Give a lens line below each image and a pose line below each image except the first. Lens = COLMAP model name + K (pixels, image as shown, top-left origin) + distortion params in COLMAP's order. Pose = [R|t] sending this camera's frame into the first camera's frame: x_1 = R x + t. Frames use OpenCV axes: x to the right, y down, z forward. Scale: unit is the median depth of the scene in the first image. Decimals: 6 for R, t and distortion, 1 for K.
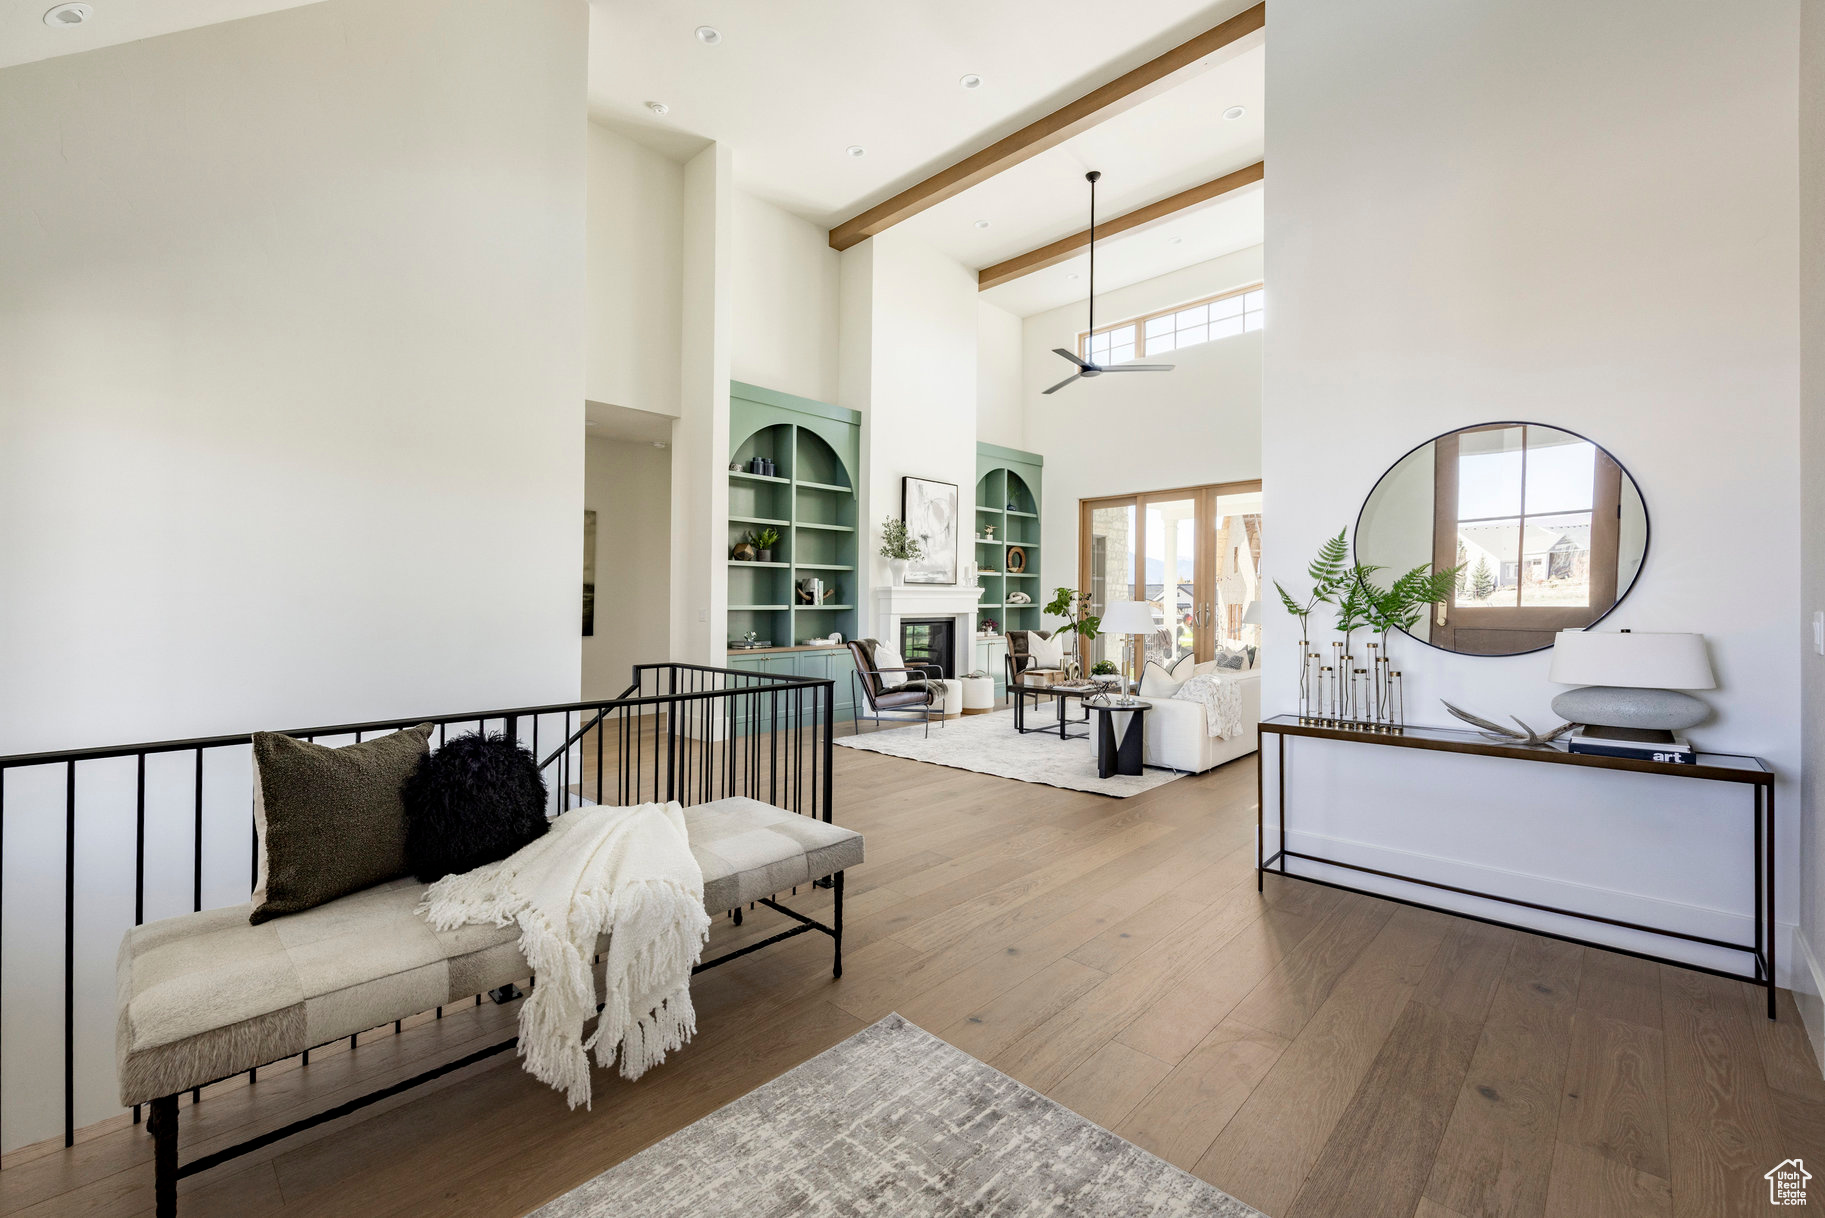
lens RADIAL K [[742.7, 0, 899.3], [0, 742.7, 609.4], [0, 0, 1]] dist [-0.005139, 0.000689]
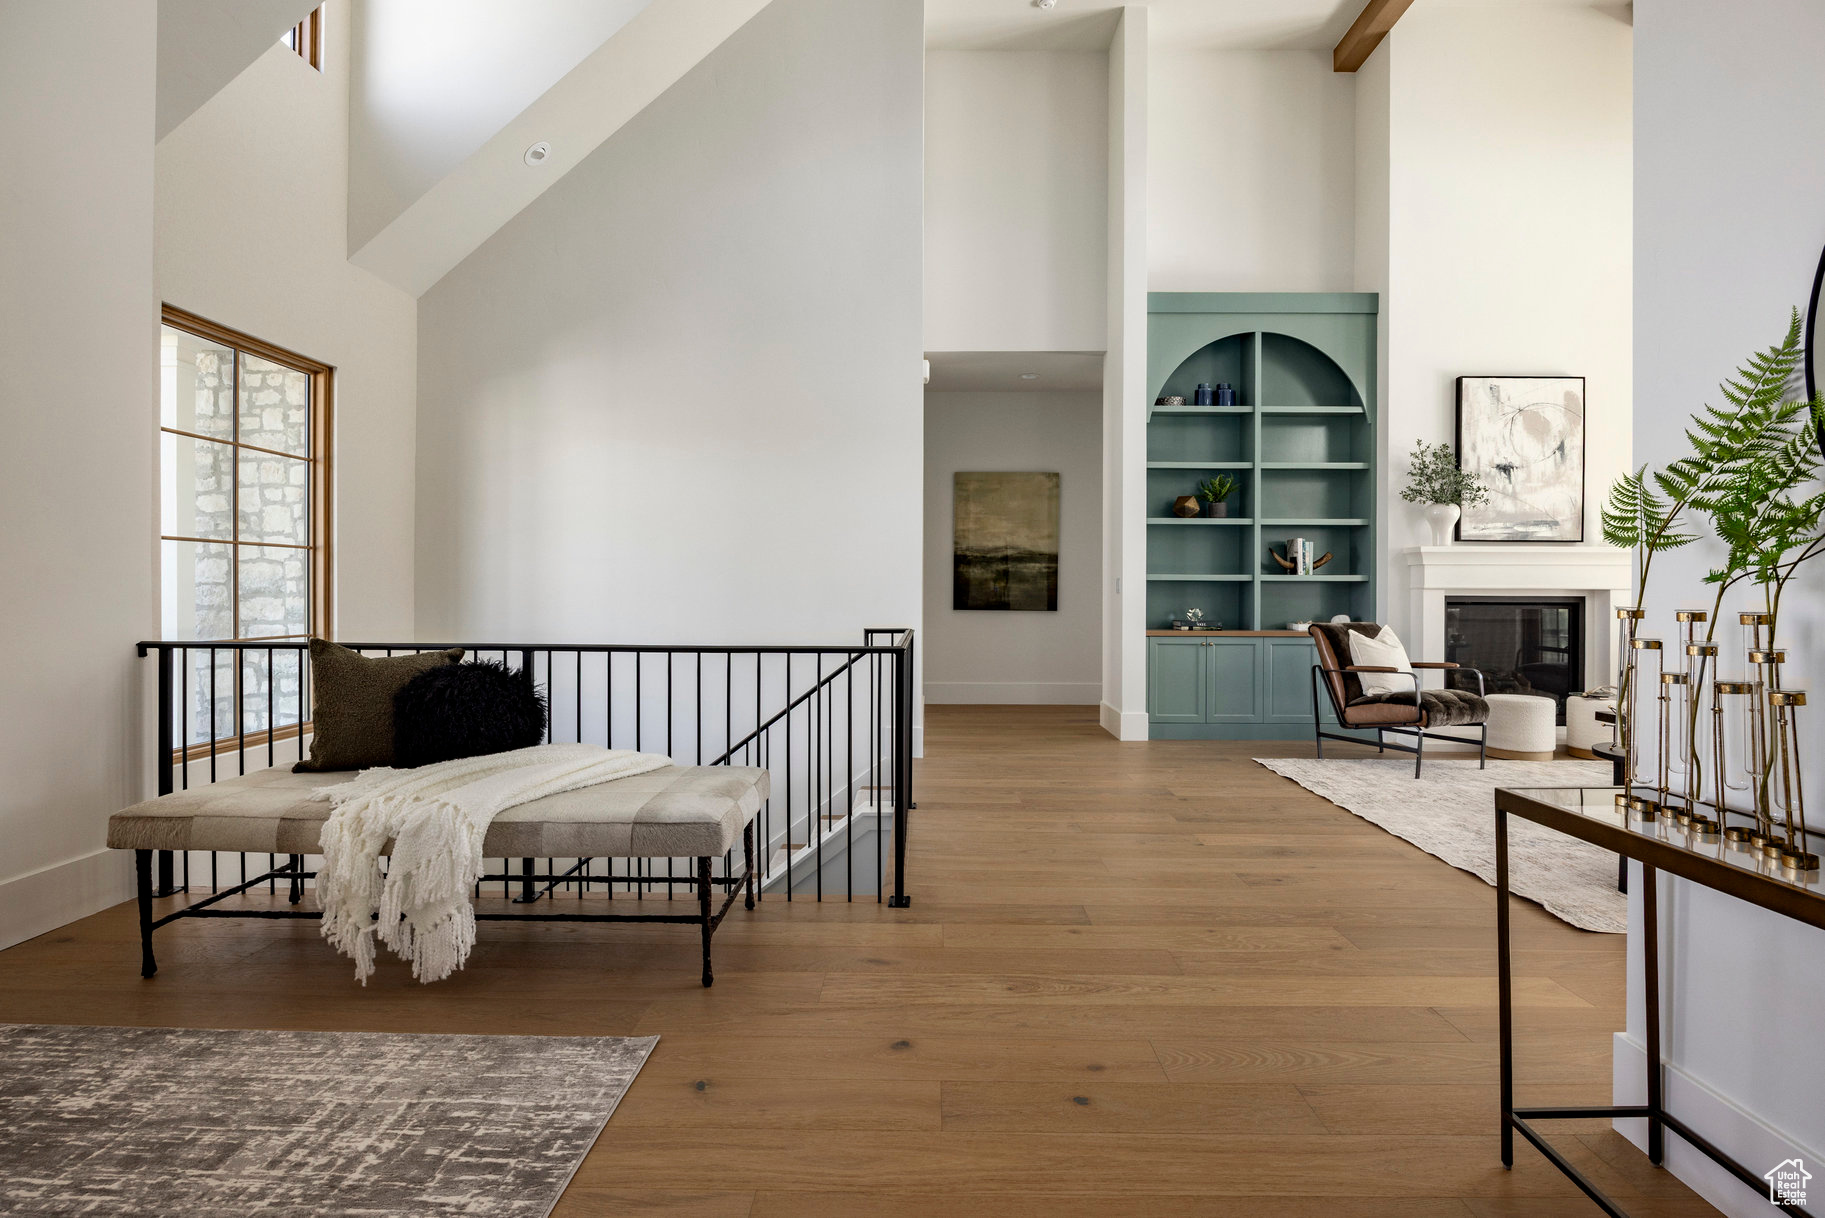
lens RADIAL K [[866.2, 0, 912.6], [0, 866.2, 592.9], [0, 0, 1]] dist [-0.013790, 0.000447]
pose [[0.696275, 0.008238, -0.717728, 0.249388], [-0.009729, 0.999951, 0.002038, 0.014911], [0.717710, 0.005563, 0.696320, 0.155607]]
